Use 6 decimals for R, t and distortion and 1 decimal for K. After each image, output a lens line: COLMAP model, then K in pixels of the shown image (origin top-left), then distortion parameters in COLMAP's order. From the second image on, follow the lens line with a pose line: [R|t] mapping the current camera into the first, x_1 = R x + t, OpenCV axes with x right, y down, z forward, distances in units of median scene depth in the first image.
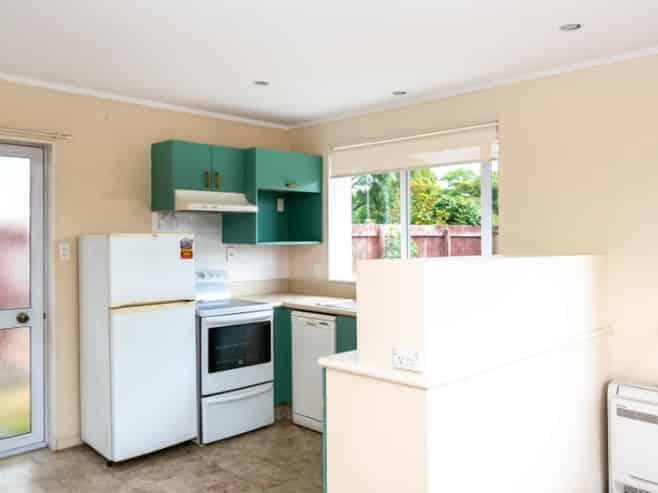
lens RADIAL K [[543.2, 0, 326.4], [0, 543.2, 231.9], [0, 0, 1]] dist [-0.000384, 0.000169]
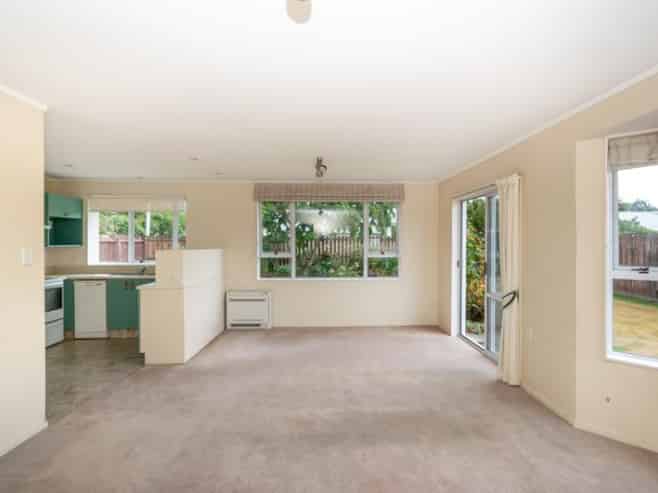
lens RADIAL K [[358.0, 0, 327.4], [0, 358.0, 244.7], [0, 0, 1]] dist [-0.001550, -0.000195]
pose [[0.690836, -0.004726, 0.722996, -0.361418], [-0.006987, 0.999888, 0.013212, -0.006233], [-0.722978, -0.014179, 0.690726, -0.525902]]
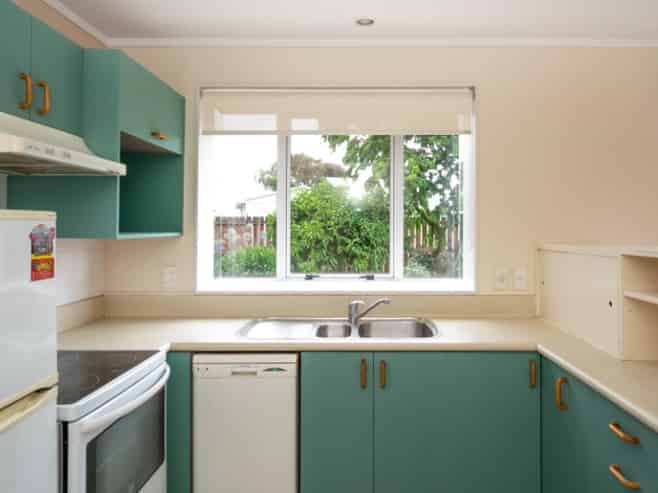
lens RADIAL K [[478.2, 0, 329.1], [0, 478.2, 223.8], [0, 0, 1]] dist [0.068138, 0.000716]
pose [[0.735925, 0.007991, 0.677015, -0.302492], [-0.009918, 0.999950, -0.001022, 0.007414], [-0.676990, -0.005963, 0.735968, 0.533853]]
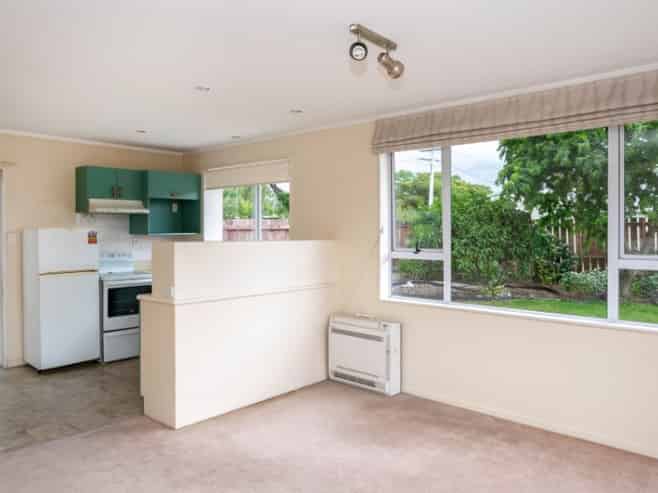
lens RADIAL K [[487.4, 0, 329.7], [0, 487.4, 235.3], [0, 0, 1]] dist [-0.000838, 0.000554]
pose [[0.998282, -0.000037, 0.058595, 0.298666], [-0.001201, 0.999777, 0.021085, -0.004760], [-0.058582, -0.021119, 0.998059, -0.380723]]
